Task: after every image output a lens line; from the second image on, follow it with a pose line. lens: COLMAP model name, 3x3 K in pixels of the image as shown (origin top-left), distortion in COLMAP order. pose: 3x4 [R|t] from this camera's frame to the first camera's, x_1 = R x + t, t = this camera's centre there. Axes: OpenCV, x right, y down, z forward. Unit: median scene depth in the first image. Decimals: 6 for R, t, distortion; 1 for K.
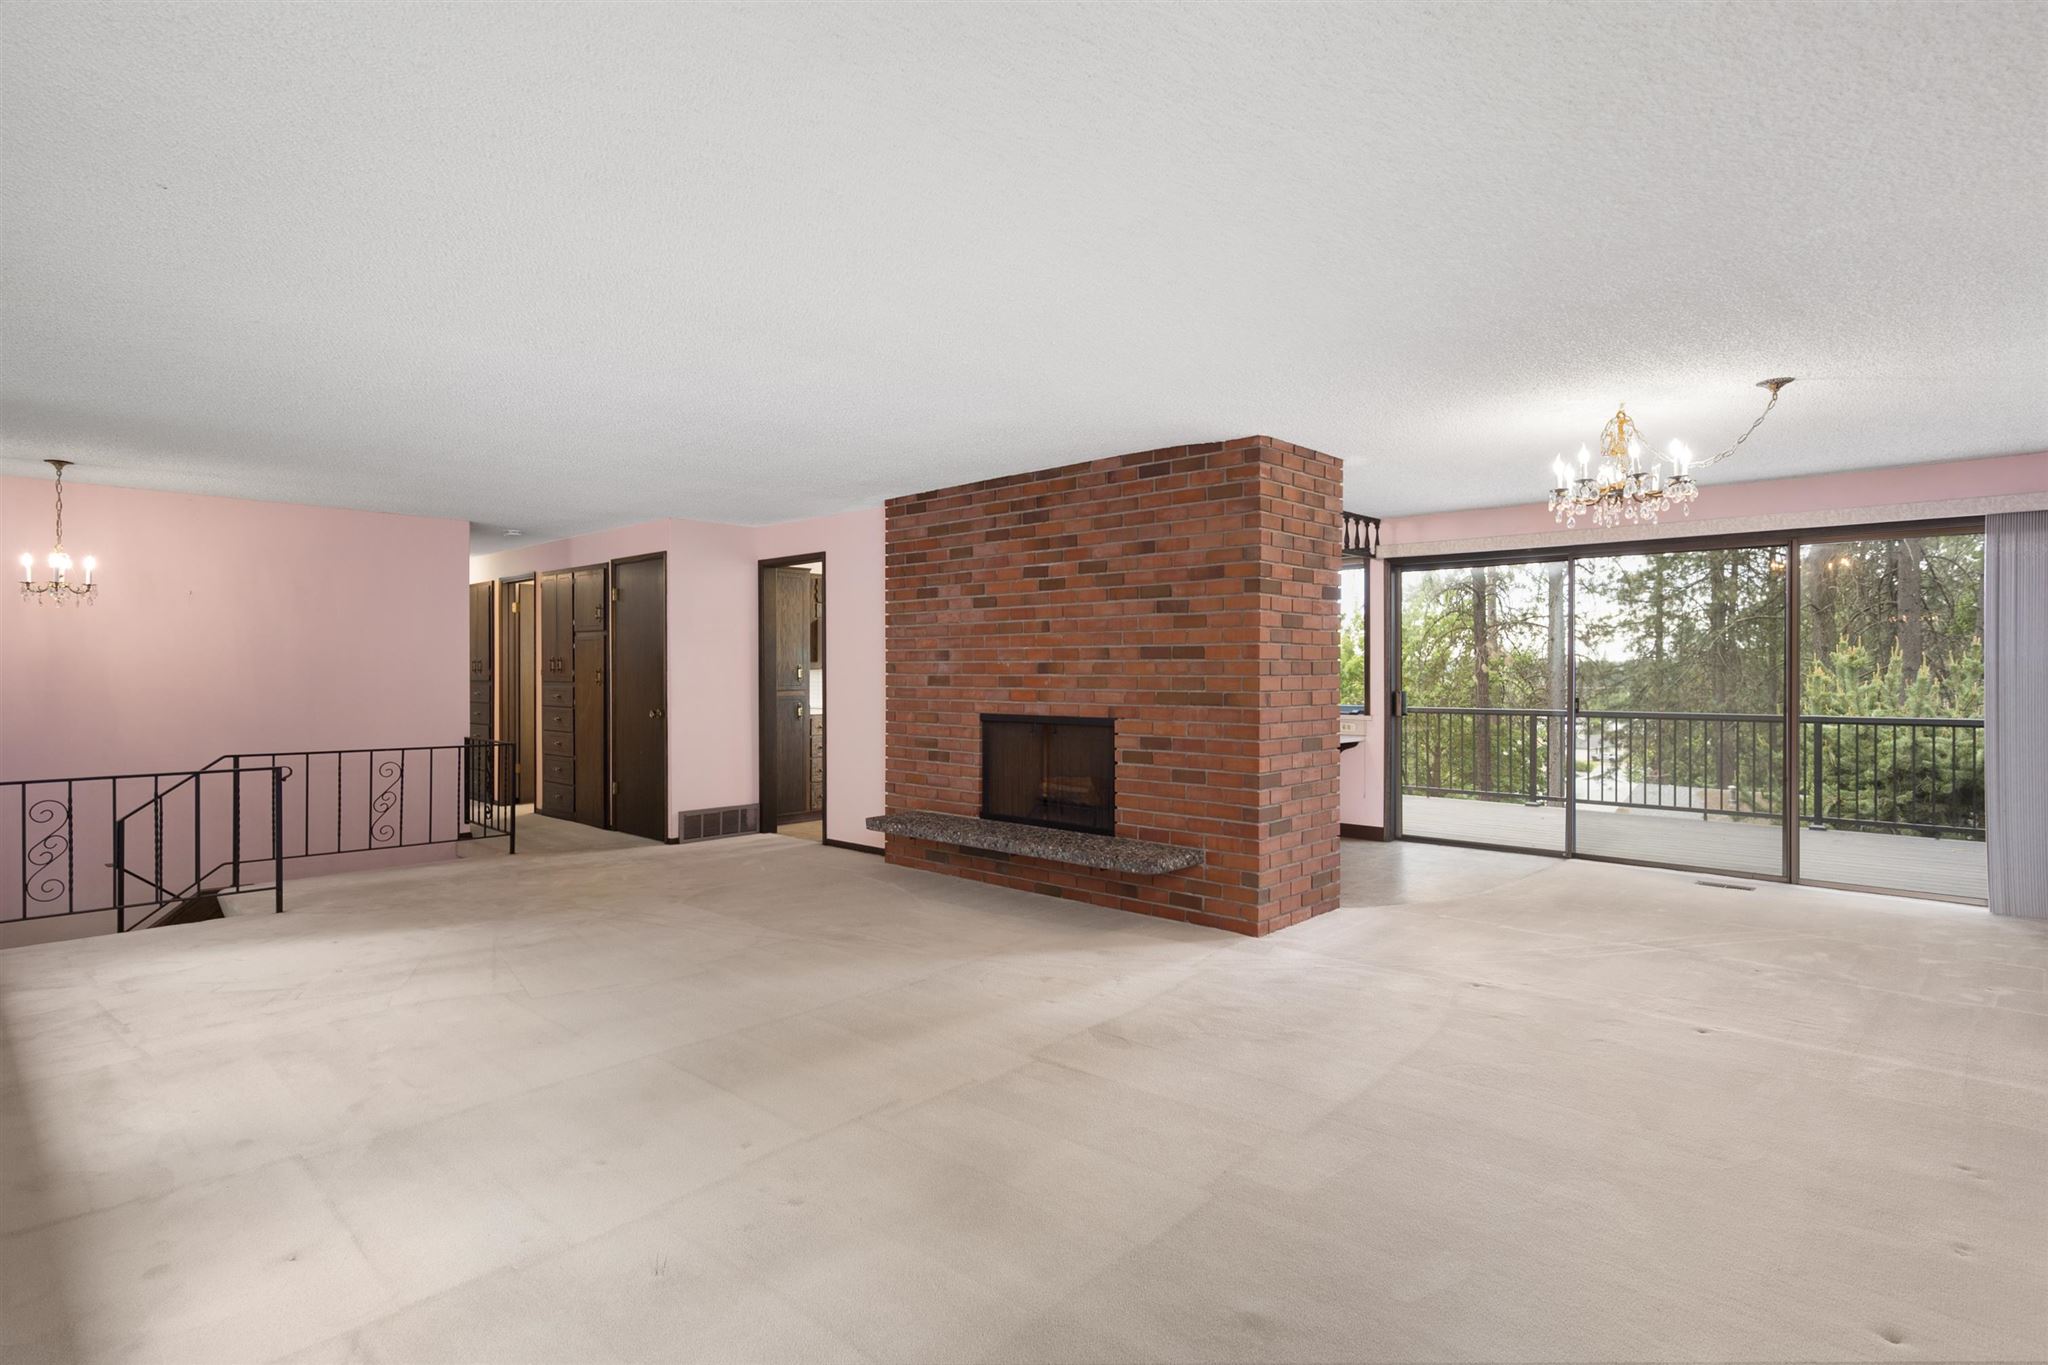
lens RADIAL K [[1051.2, 0, 1024.0], [0, 1051.2, 682.5], [0, 0, 1]] dist [0.003520, 0.000755]
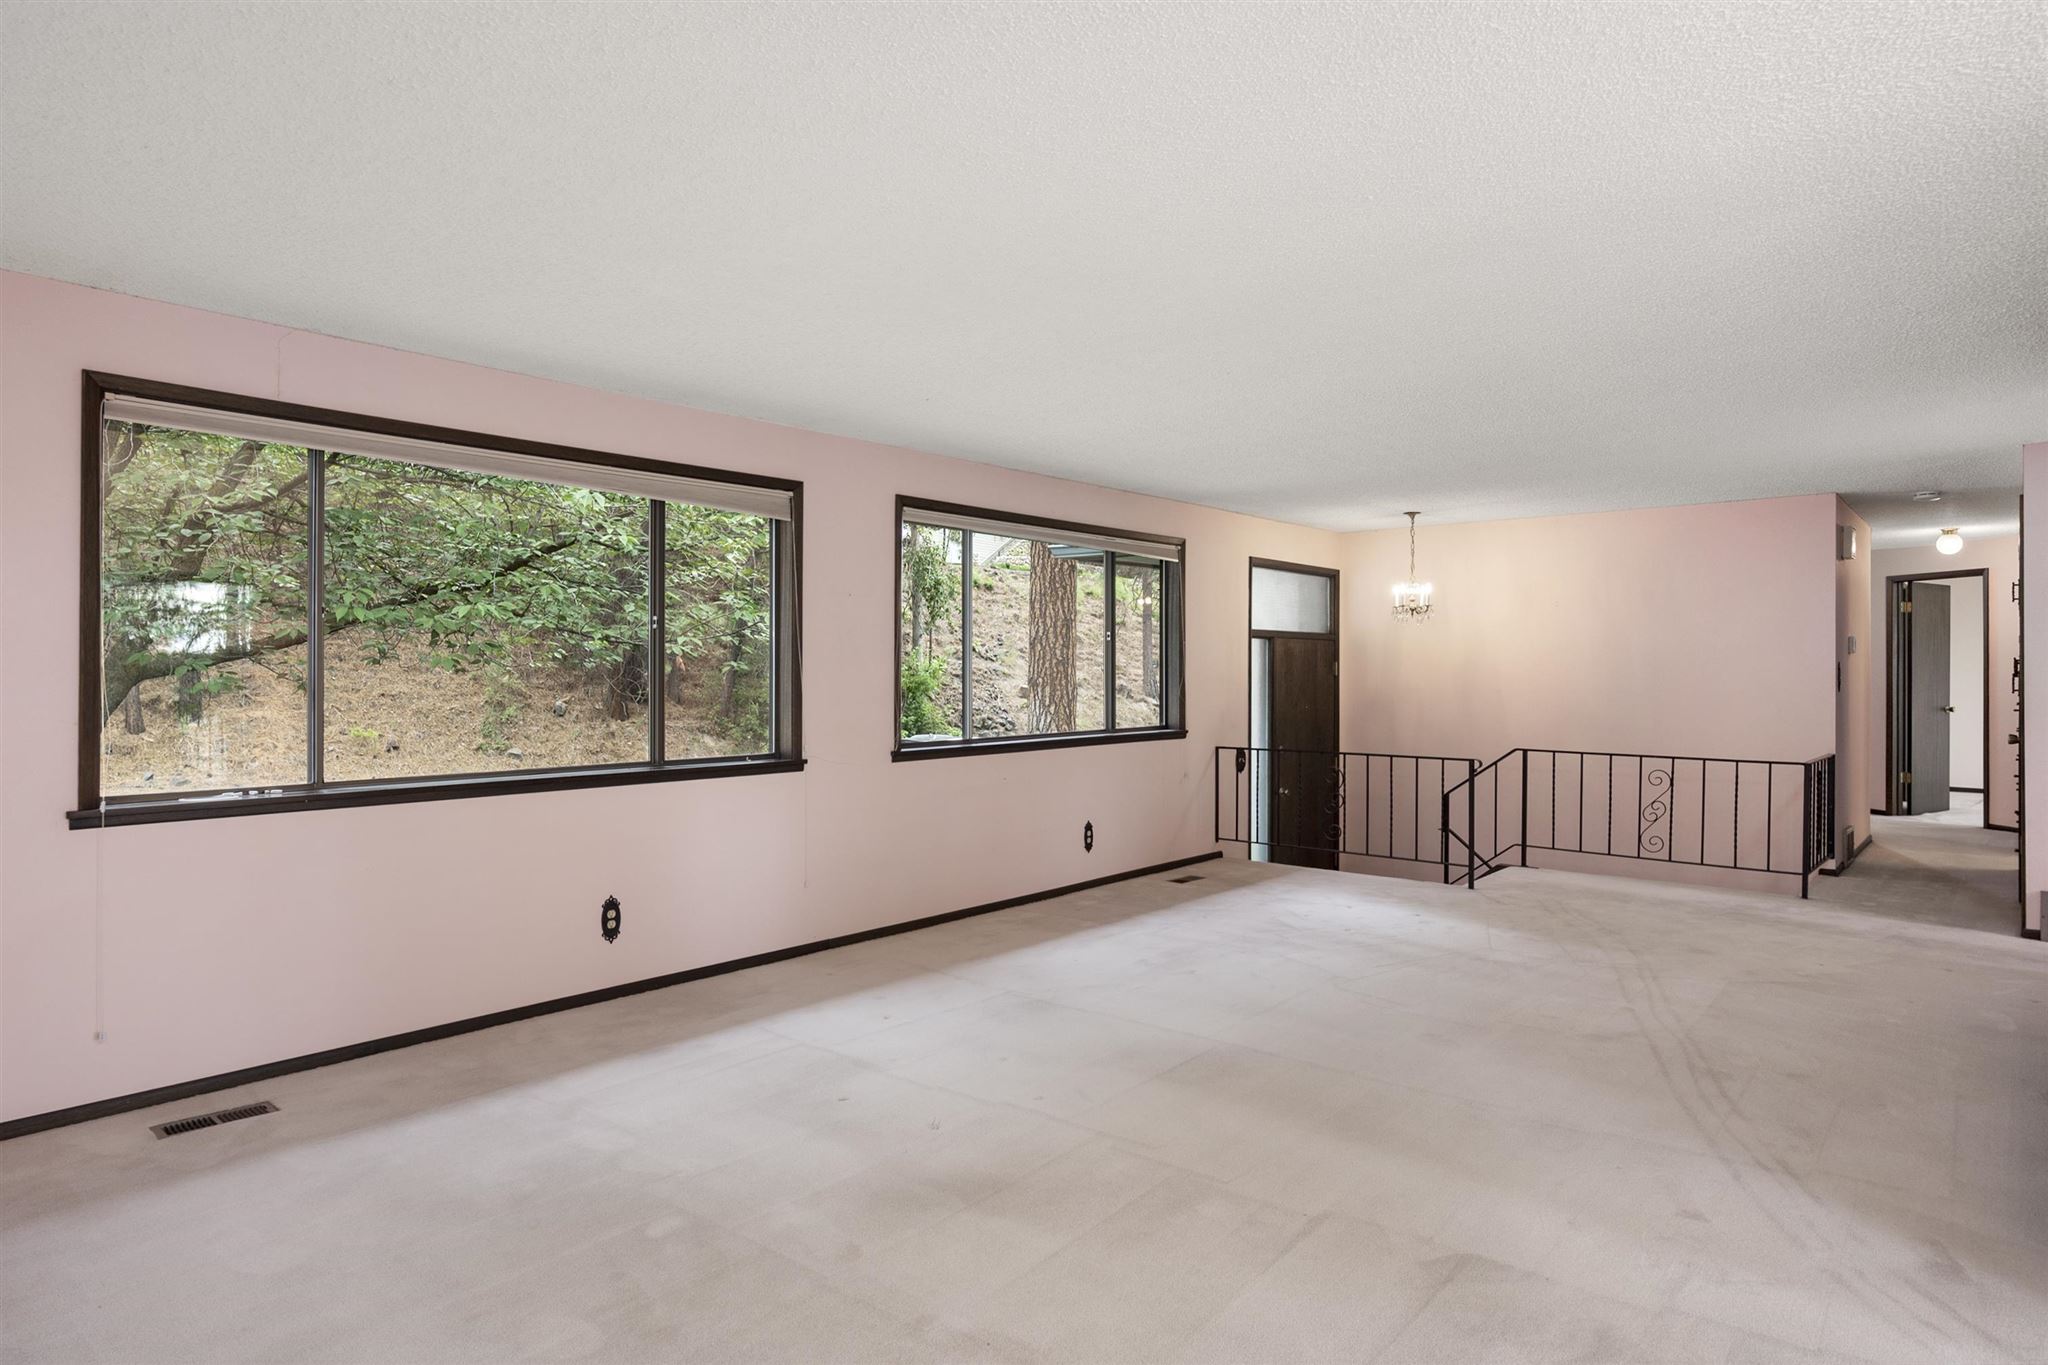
lens RADIAL K [[1130.4, 0, 1025.1], [0, 1130.4, 667.8], [0, 0, 1]] dist [-0.000169, -0.000231]
pose [[0.051367, -0.002014, -0.998678, 0.443431], [-0.013509, 0.999905, -0.002711, -0.006306], [0.998588, 0.013631, 0.051335, 0.435543]]
